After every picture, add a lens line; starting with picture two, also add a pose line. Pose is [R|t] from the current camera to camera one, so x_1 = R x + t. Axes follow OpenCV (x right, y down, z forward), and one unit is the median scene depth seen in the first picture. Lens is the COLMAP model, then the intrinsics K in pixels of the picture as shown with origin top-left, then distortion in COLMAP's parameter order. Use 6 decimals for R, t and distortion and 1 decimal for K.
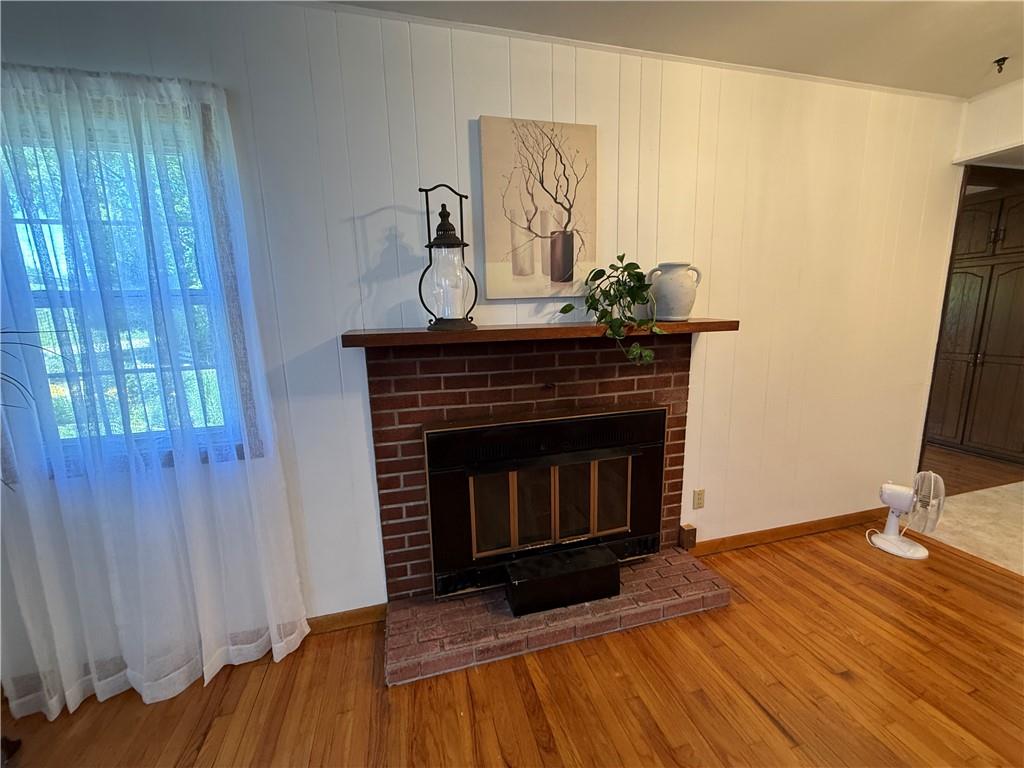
lens RADIAL K [[408.4, 0, 509.3], [0, 408.4, 384.8], [0, 0, 1]] dist [0.000732, 0.000077]
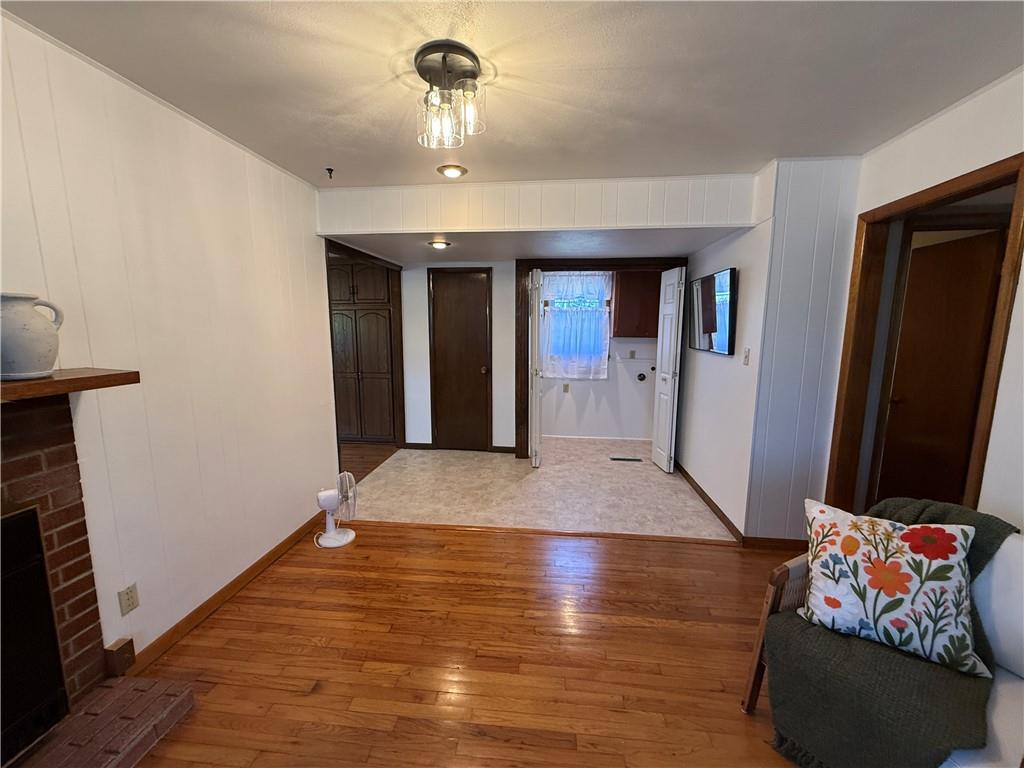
lens RADIAL K [[408.4, 0, 509.3], [0, 408.4, 384.8], [0, 0, 1]] dist [0.000732, 0.000077]
pose [[0.364718, -0.107128, 0.924935, 0.070832], [0.150525, 0.987077, 0.054971, -0.061894], [-0.918871, 0.119176, 0.376130, 0.010994]]
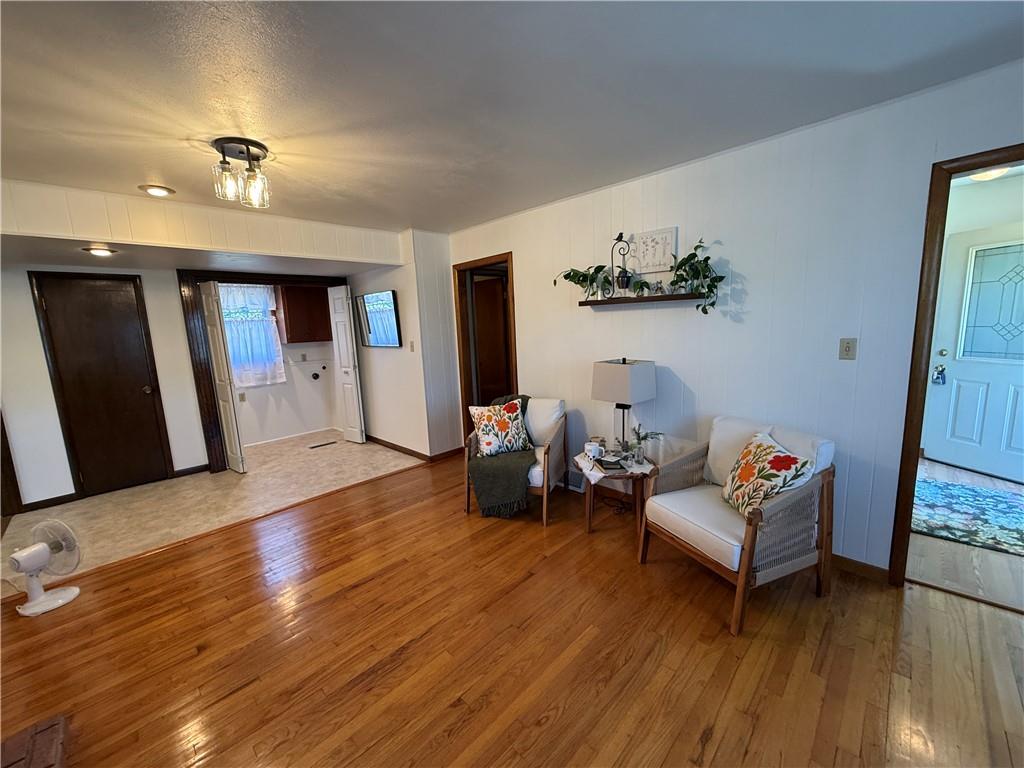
lens RADIAL K [[408.4, 0, 509.3], [0, 408.4, 384.8], [0, 0, 1]] dist [0.000732, 0.000077]
pose [[-0.501877, -0.079755, 0.861254, -0.572473], [0.210147, 0.954660, 0.210863, -0.118573], [-0.839022, 0.286817, -0.462362, 0.451074]]
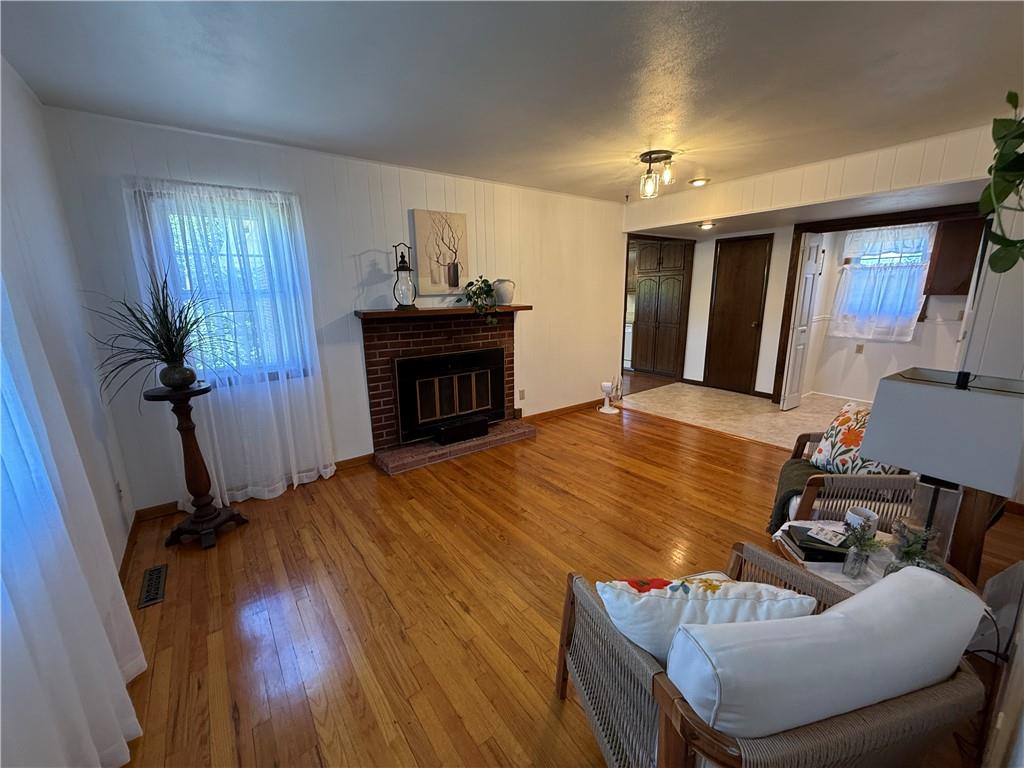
lens RADIAL K [[408.4, 0, 509.3], [0, 408.4, 384.8], [0, 0, 1]] dist [0.000732, 0.000077]
pose [[0.932152, -0.068751, 0.355480, -0.369117], [0.054278, 0.997246, 0.050540, 0.151689], [-0.357975, -0.027816, 0.933317, -1.026858]]
